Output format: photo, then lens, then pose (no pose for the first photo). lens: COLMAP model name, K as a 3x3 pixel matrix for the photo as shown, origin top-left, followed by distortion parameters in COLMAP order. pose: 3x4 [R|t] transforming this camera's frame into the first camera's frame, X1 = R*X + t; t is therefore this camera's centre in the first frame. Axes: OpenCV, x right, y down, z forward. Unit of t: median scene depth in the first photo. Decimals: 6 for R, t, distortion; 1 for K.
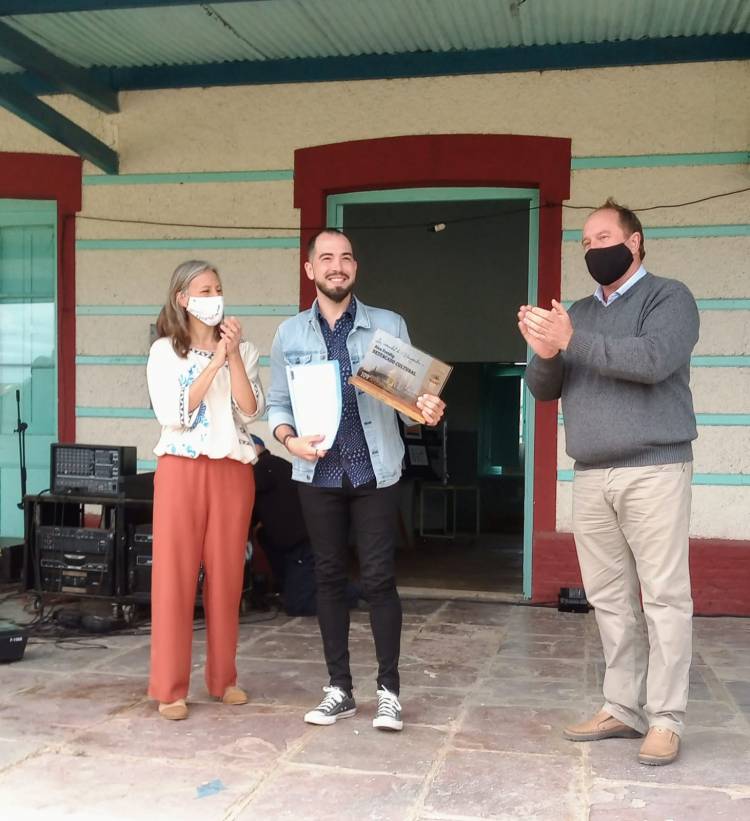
lens RADIAL K [[955.3, 0, 396.9], [0, 955.3, 454.4], [0, 0, 1]] dist [0.008796, -0.023277]
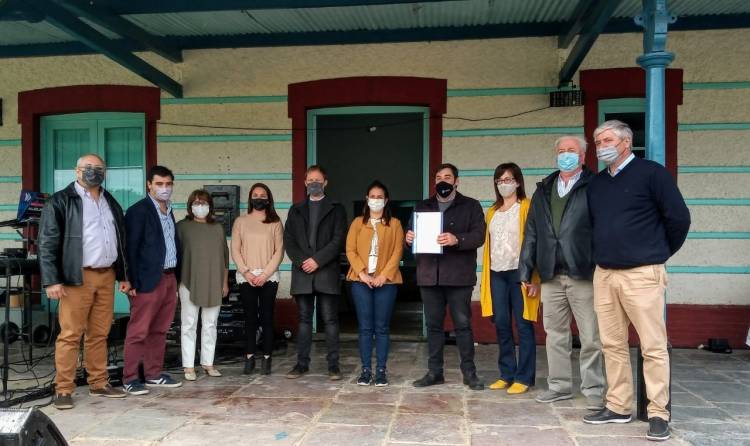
lens RADIAL K [[594.5, 0, 377.1], [0, 594.5, 264.7], [0, 0, 1]] dist [0.035600, -0.105376]
pose [[0.997291, -0.022028, 0.070183, -0.040225], [0.020836, 0.999627, 0.017666, -0.011411], [-0.070546, -0.016156, 0.997378, -0.127084]]
